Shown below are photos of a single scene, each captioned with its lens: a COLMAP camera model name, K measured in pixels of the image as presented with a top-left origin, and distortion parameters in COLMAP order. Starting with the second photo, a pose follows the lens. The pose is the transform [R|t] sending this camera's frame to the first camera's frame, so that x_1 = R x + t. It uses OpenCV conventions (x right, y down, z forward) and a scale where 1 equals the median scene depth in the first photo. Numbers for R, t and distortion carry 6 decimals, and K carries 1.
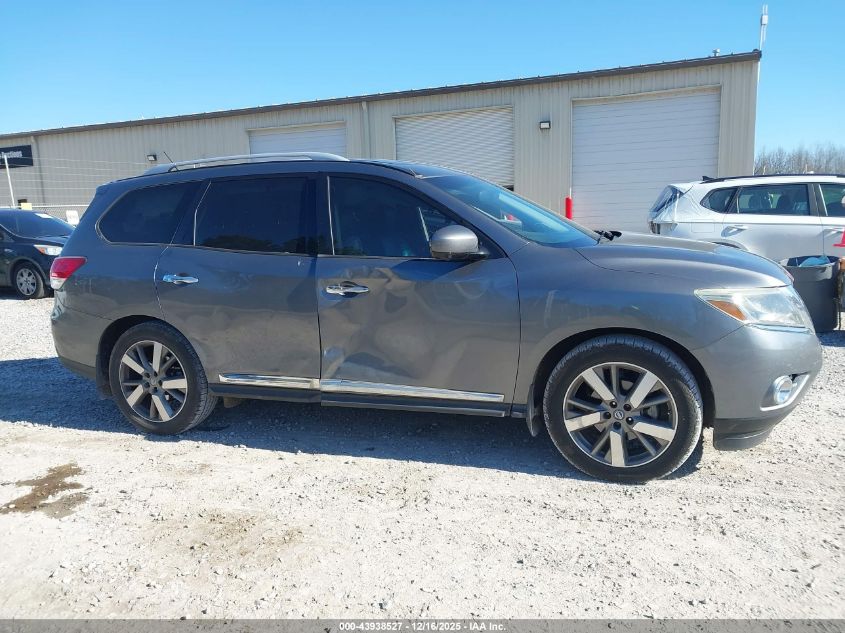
lens RADIAL K [[645.0, 0, 420.2], [0, 645.0, 317.3], [0, 0, 1]] dist [0.015696, -0.007010]
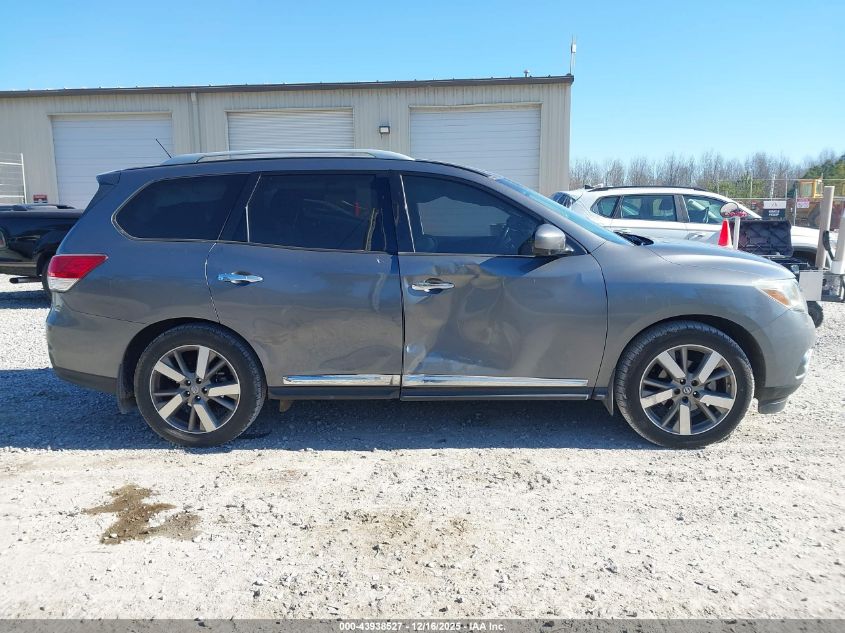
lens RADIAL K [[645.0, 0, 422.2], [0, 645.0, 315.9], [0, 0, 1]] dist [0.015696, -0.007010]
pose [[0.954865, -0.026807, 0.295829, -0.395080], [0.028022, 0.999607, 0.000133, 0.003423], [-0.295717, 0.008163, 0.955241, 0.024859]]
